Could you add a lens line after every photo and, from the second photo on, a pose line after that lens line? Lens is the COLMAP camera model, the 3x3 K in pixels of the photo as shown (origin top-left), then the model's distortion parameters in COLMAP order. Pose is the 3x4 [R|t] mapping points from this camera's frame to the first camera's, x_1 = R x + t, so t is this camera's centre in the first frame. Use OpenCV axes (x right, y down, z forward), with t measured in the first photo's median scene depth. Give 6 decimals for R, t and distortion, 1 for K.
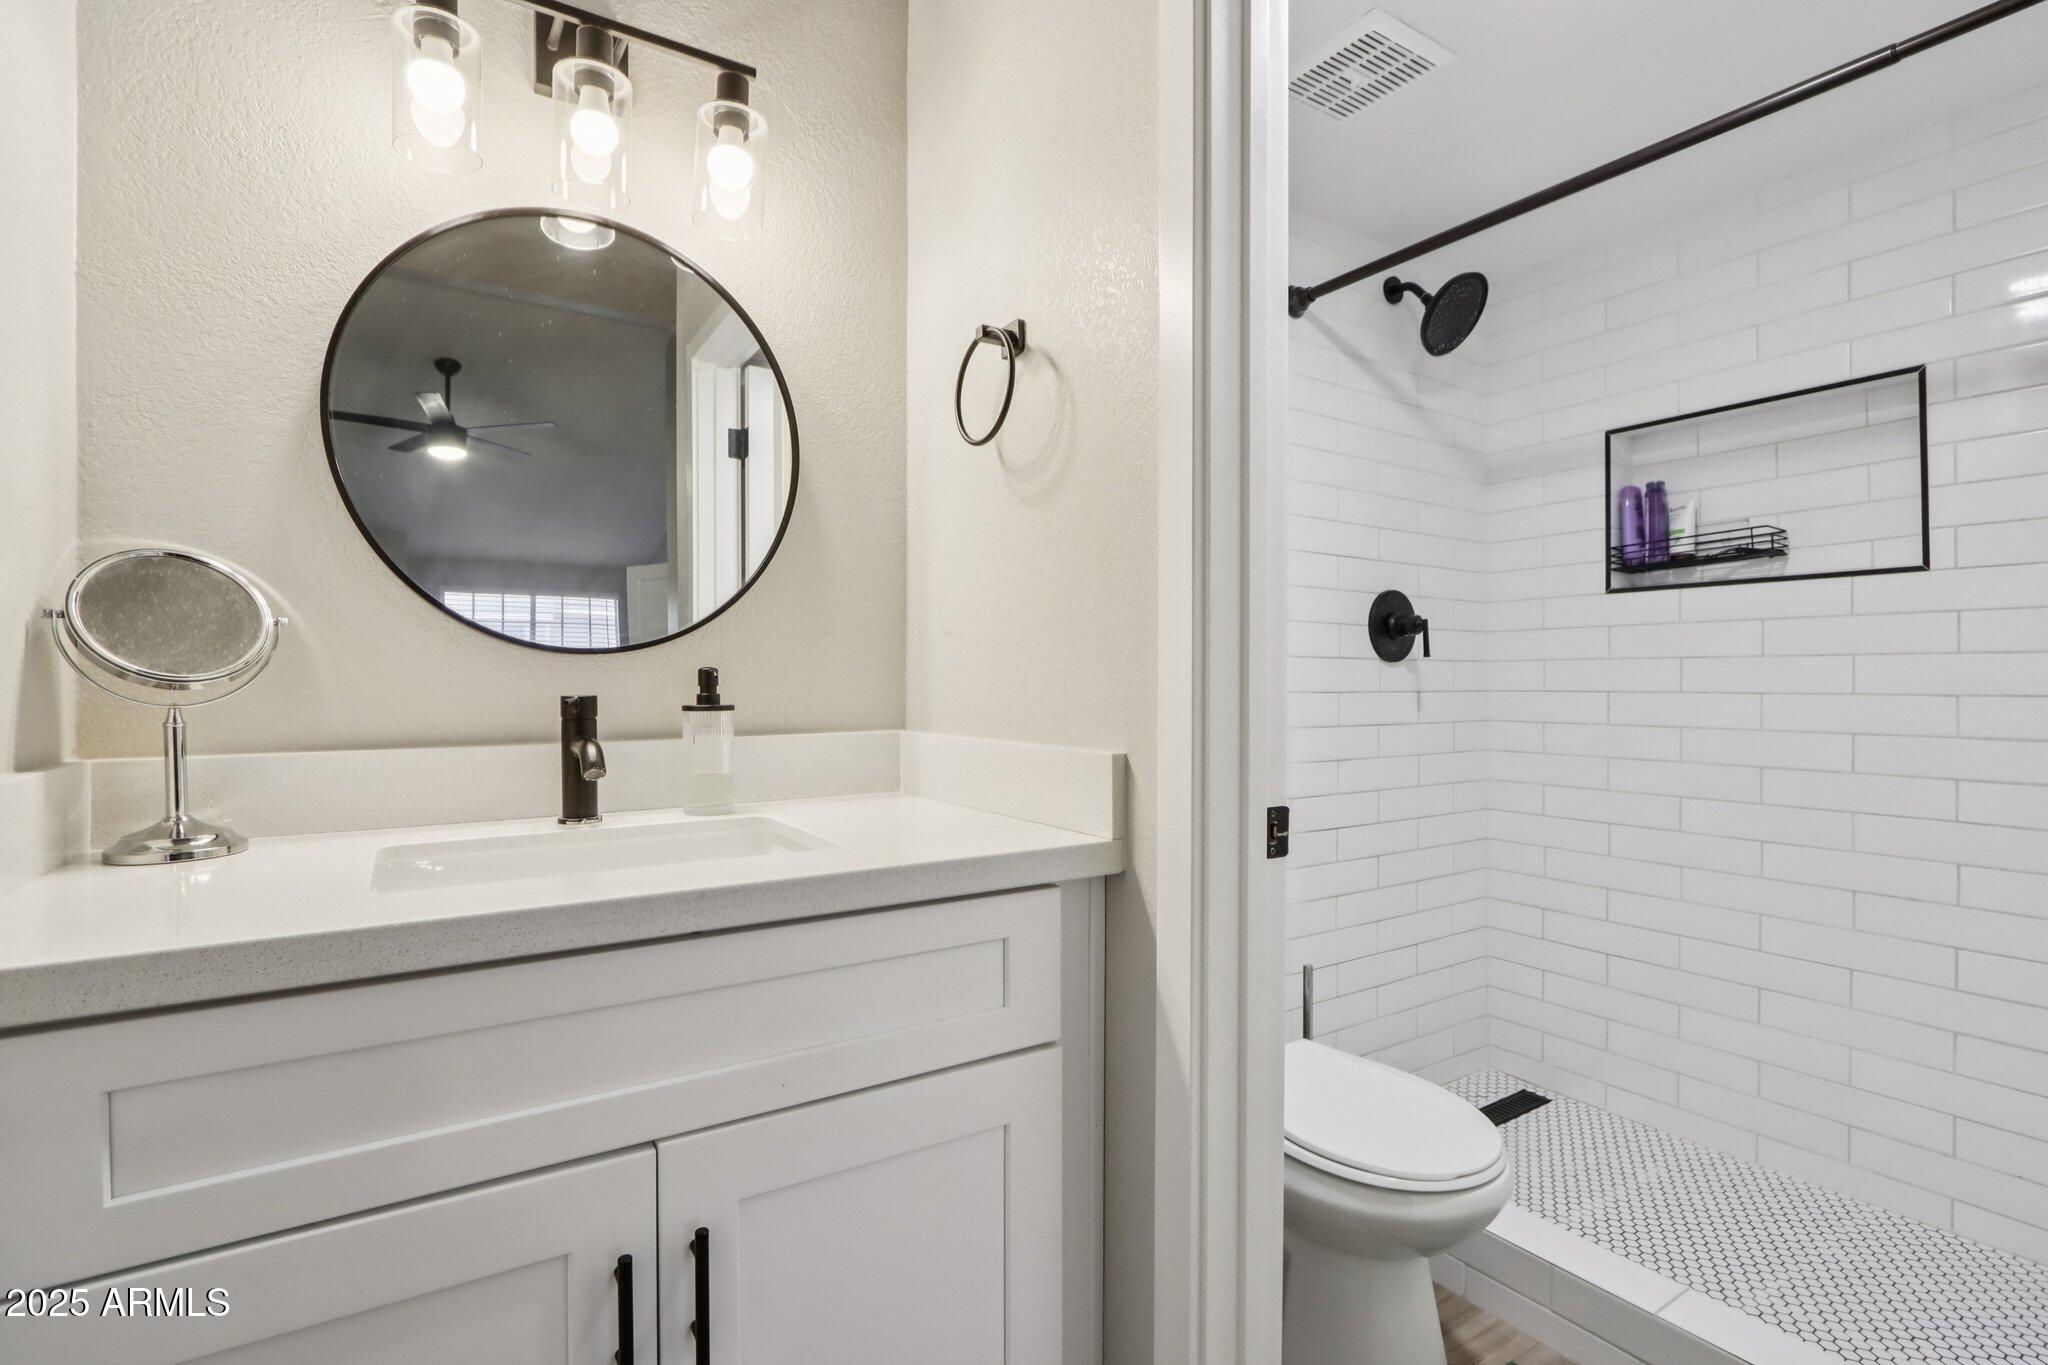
lens RADIAL K [[950.8, 0, 1019.8], [0, 950.8, 681.0], [0, 0, 1]] dist [-0.013166, 0.002231]
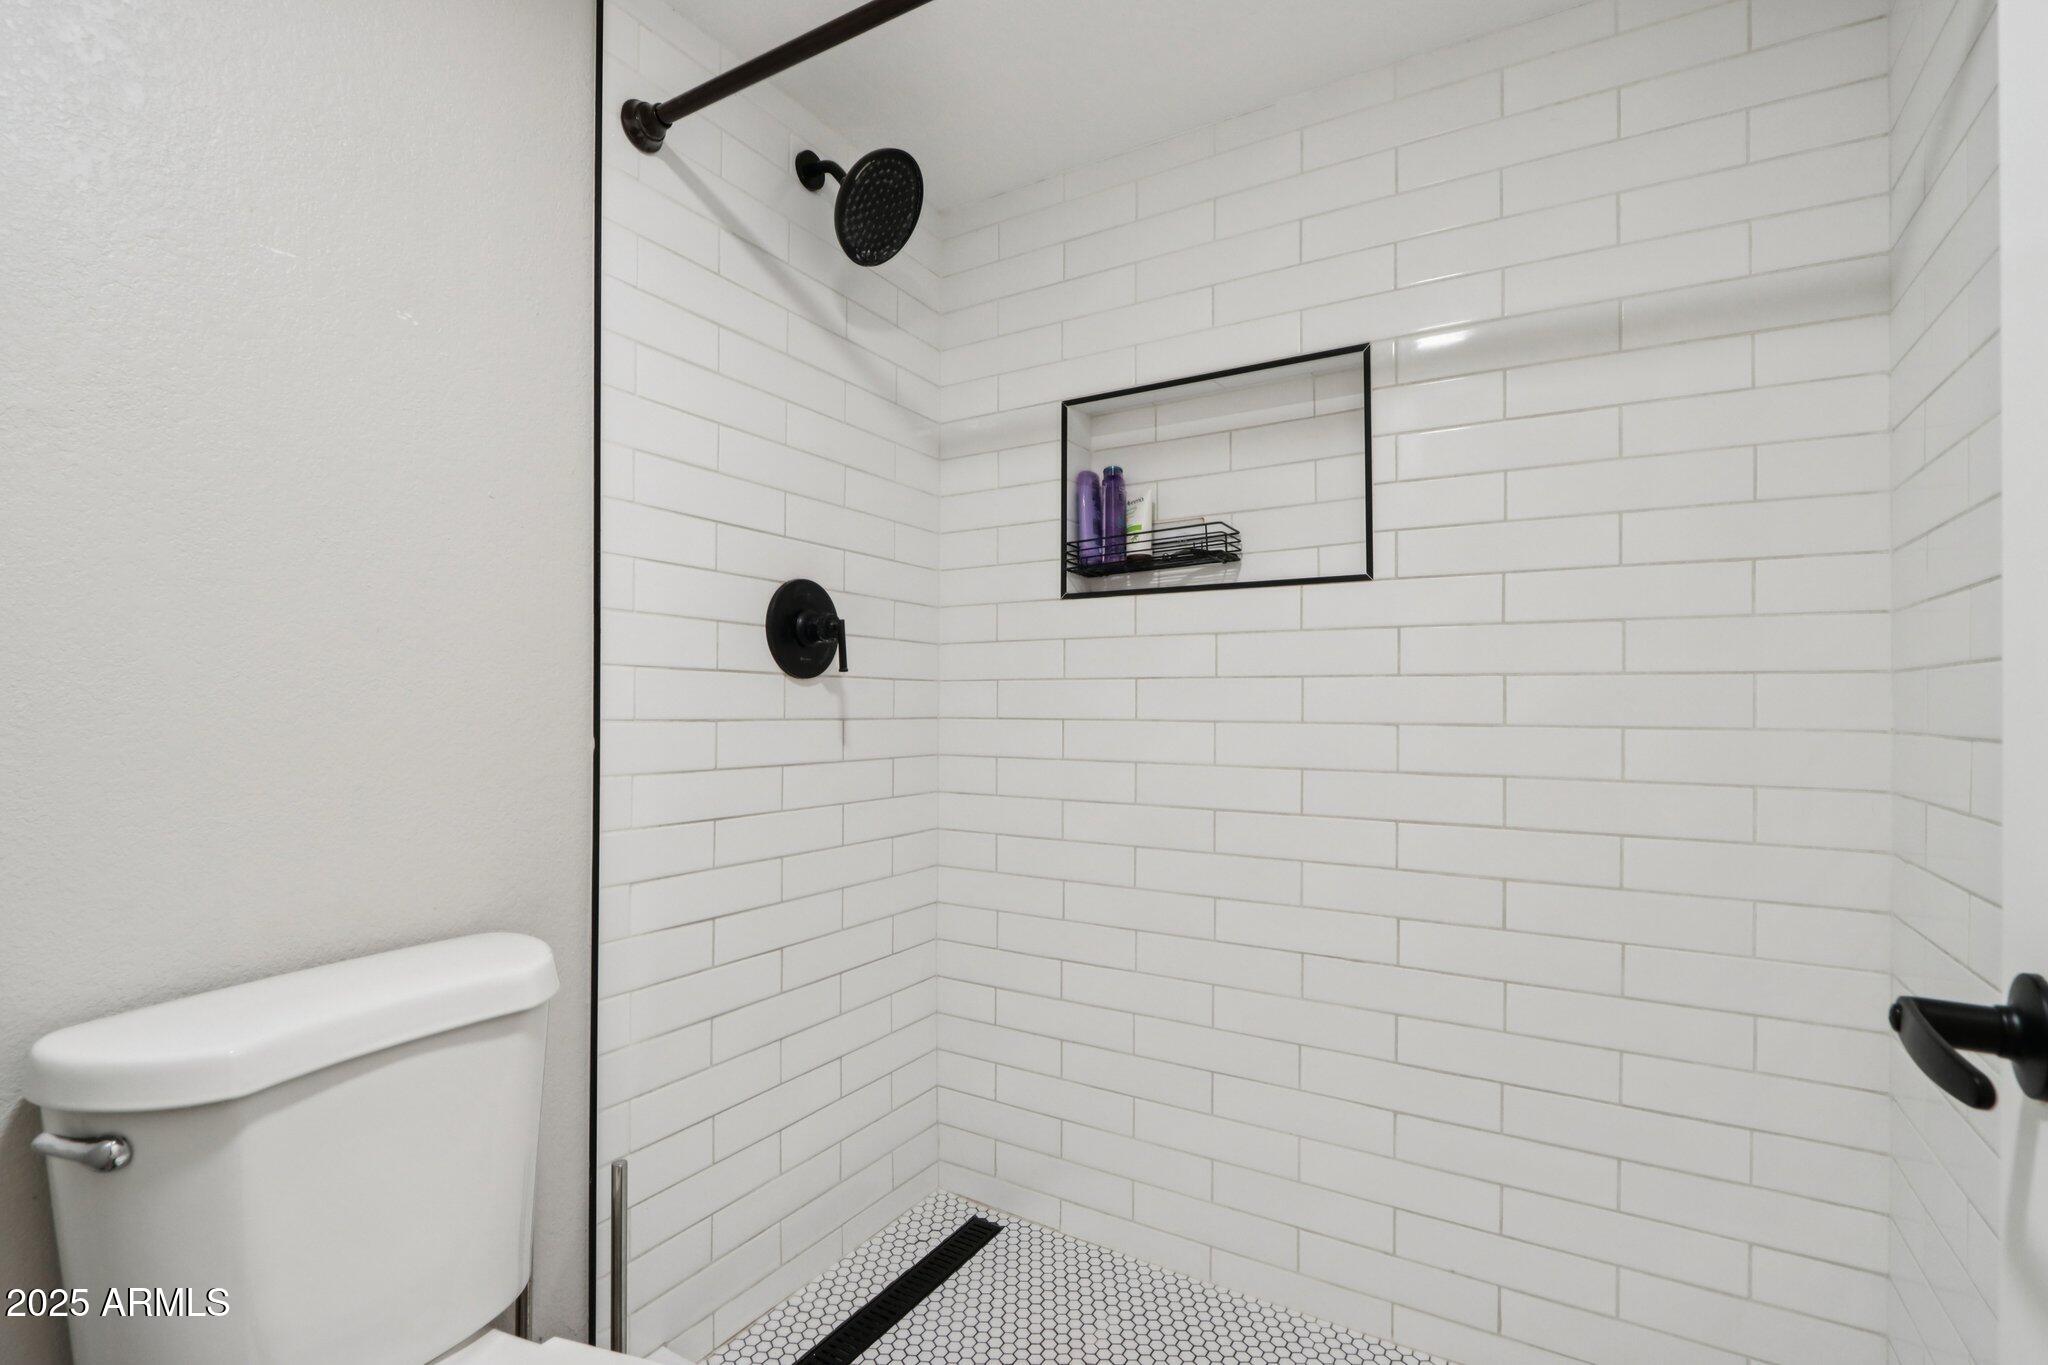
lens RADIAL K [[950.8, 0, 1022.0], [0, 950.8, 694.1], [0, 0, 1]] dist [-0.013166, 0.002231]
pose [[0.894076, 0.010480, 0.447792, 0.226823], [-0.005502, 0.999908, -0.012416, -0.000003], [-0.447881, 0.008637, 0.894051, 0.287592]]
